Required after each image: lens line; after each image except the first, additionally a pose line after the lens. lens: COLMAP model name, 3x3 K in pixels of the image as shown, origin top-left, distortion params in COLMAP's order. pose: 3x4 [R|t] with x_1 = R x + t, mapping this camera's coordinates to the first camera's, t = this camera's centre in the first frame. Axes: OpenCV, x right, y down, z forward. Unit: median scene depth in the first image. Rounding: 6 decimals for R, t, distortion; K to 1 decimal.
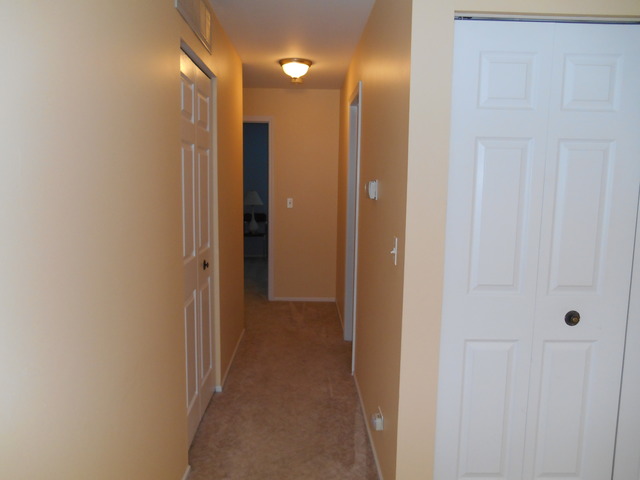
lens RADIAL K [[504.2, 0, 319.1], [0, 504.2, 241.0], [0, 0, 1]] dist [-0.024917, 0.015463]
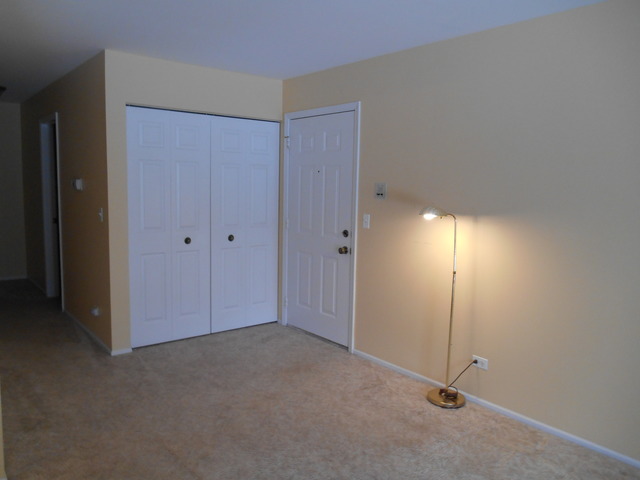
lens RADIAL K [[504.2, 0, 319.8], [0, 504.2, 240.6], [0, 0, 1]] dist [-0.024917, 0.015463]
pose [[0.797399, -0.075618, 0.598696, -0.327674], [0.067450, 0.997069, 0.036099, 0.099491], [-0.599672, 0.011597, 0.800162, -1.020274]]
